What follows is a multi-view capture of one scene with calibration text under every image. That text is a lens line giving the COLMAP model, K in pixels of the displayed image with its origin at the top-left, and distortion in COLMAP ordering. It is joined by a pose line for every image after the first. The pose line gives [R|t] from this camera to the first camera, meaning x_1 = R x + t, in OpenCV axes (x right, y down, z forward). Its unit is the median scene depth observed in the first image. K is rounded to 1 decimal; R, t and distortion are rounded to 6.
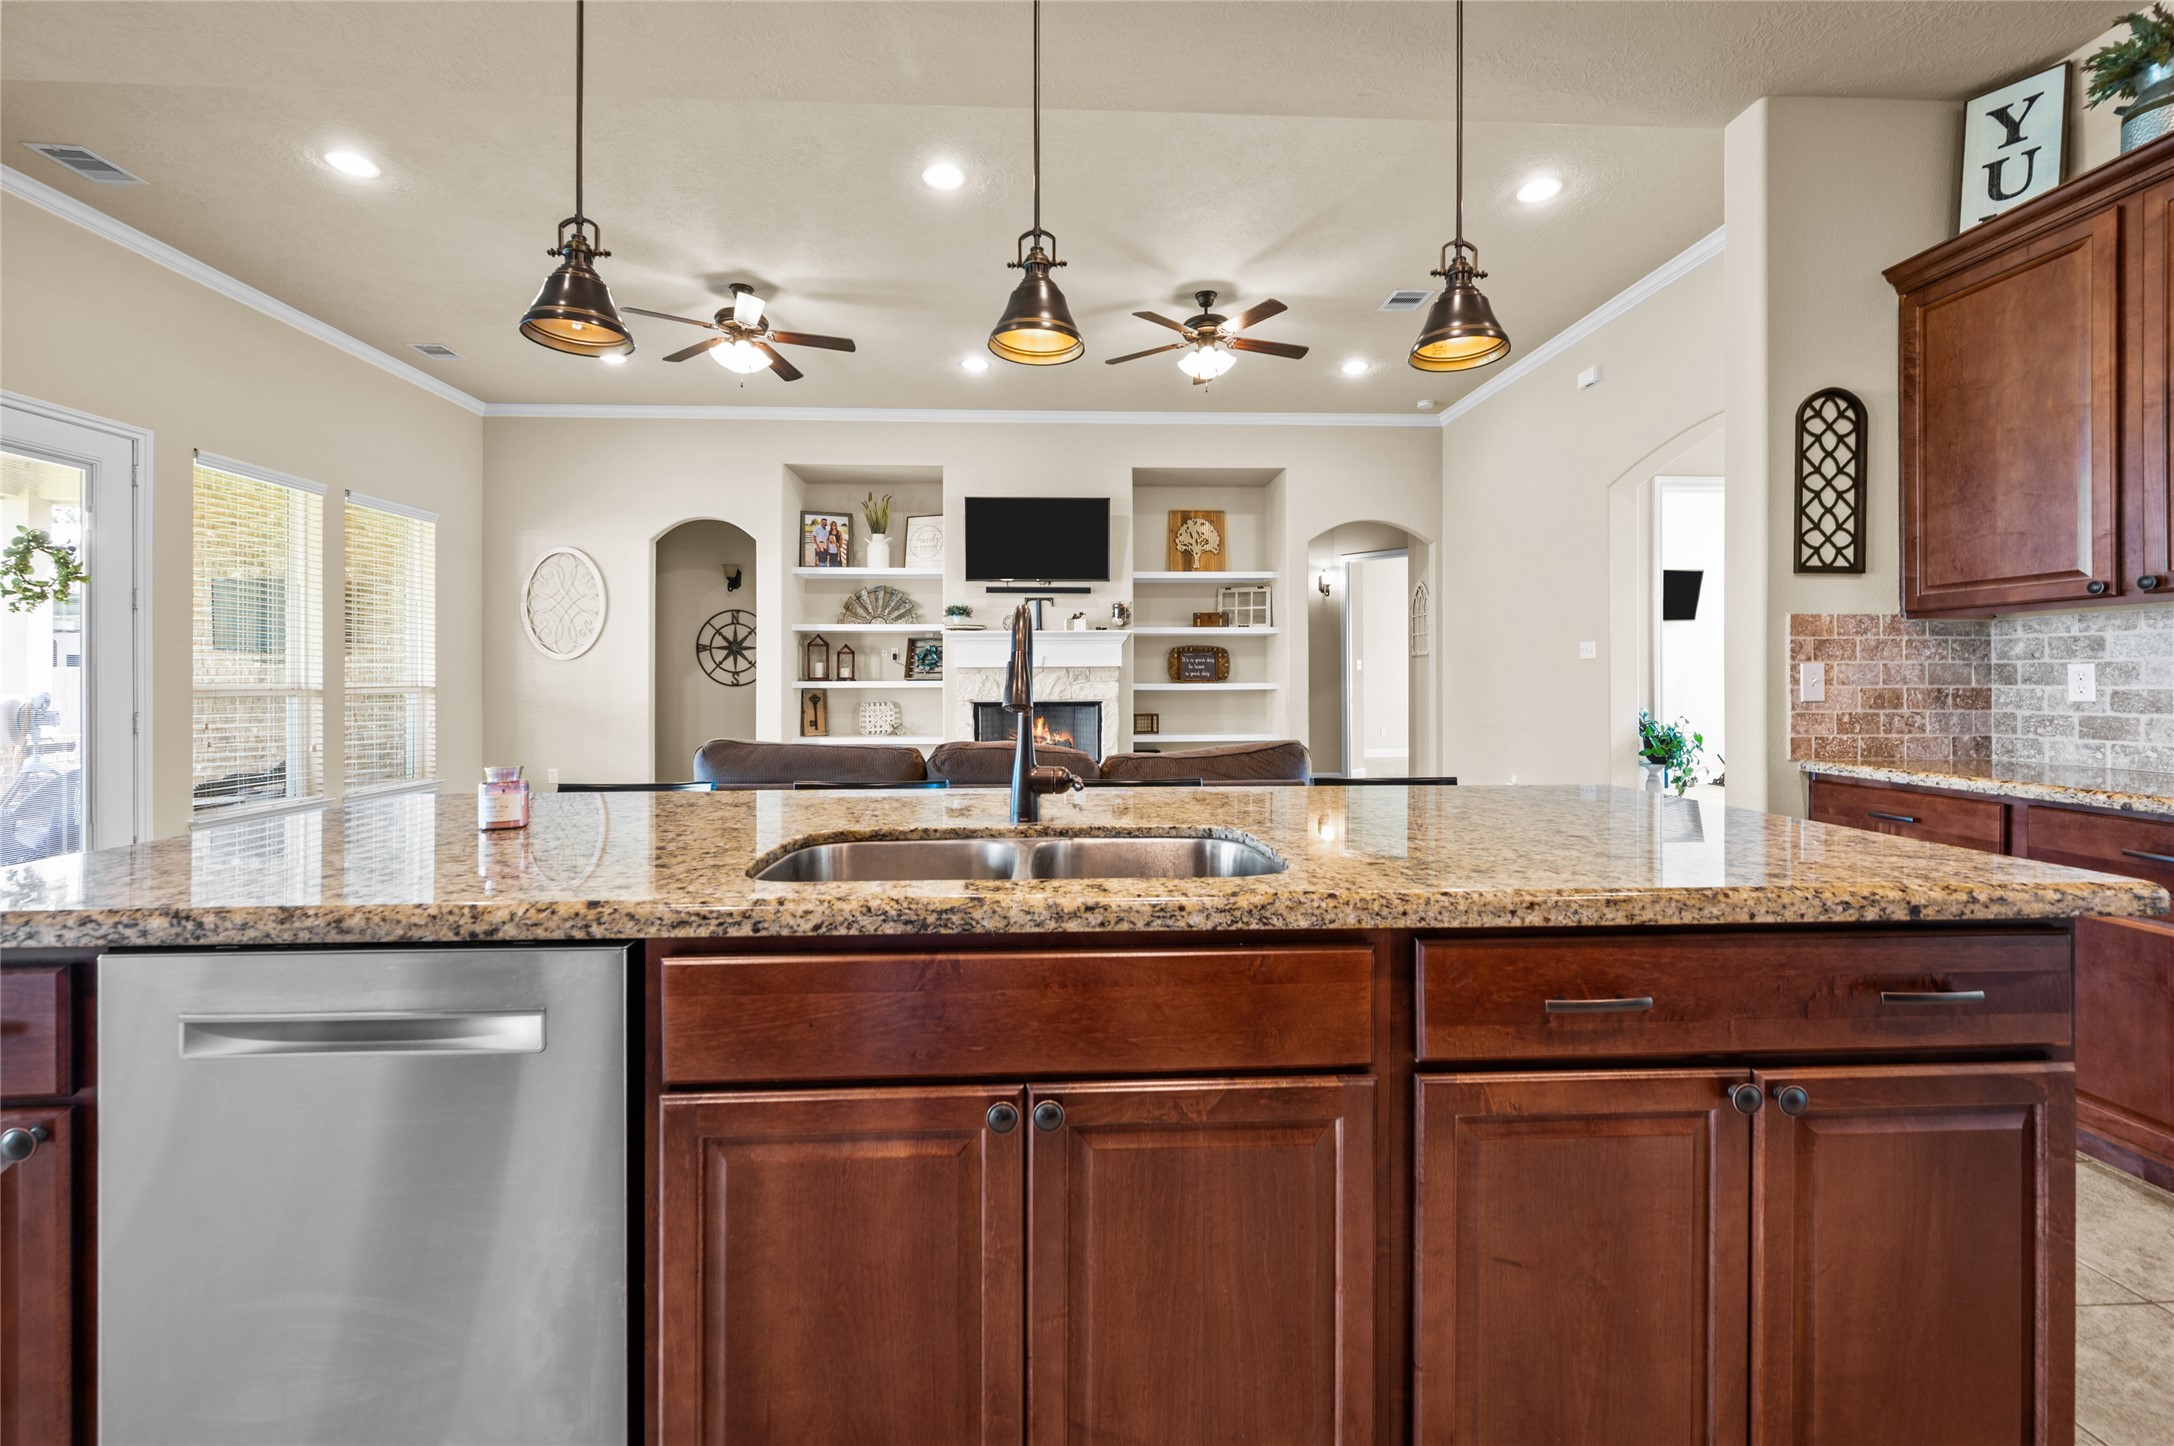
lens RADIAL K [[878.4, 0, 1091.1], [0, 878.4, 664.3], [0, 0, 1]] dist [0.001879, 0.000015]
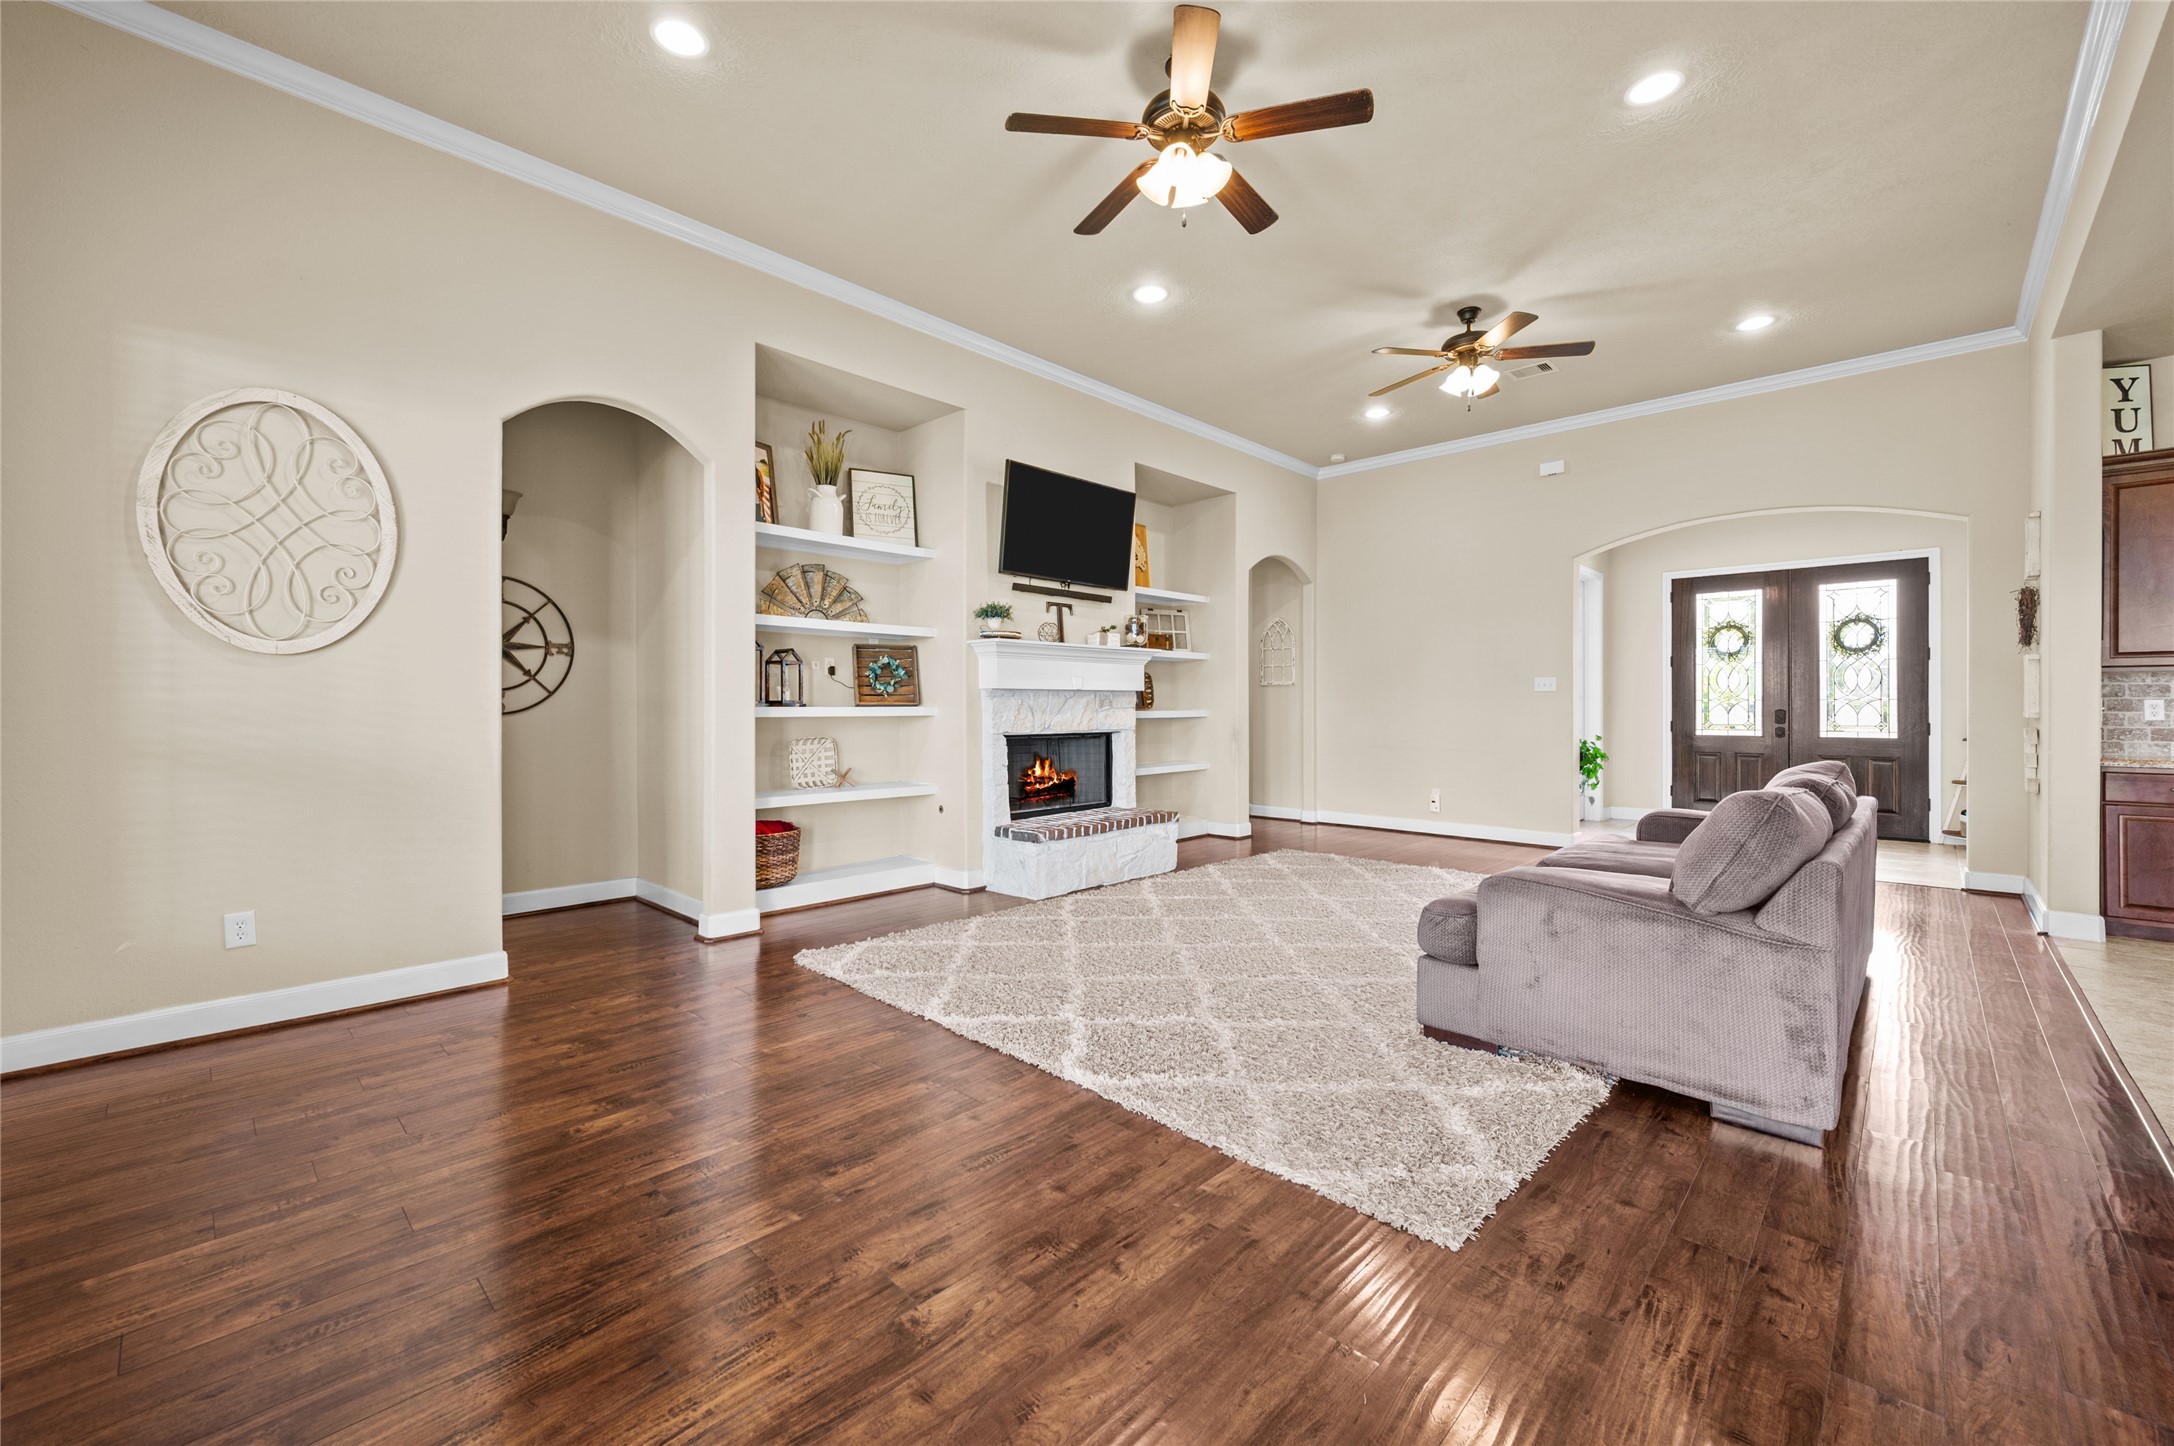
lens RADIAL K [[868.9, 0, 1084.3], [0, 868.9, 694.4], [0, 0, 1]] dist [0.001266, 0.000052]
pose [[0.731109, 0.013336, 0.682131, -0.556953], [-0.015416, 0.999877, -0.003026, 0.009116], [-0.682087, -0.008303, 0.731224, 0.389400]]
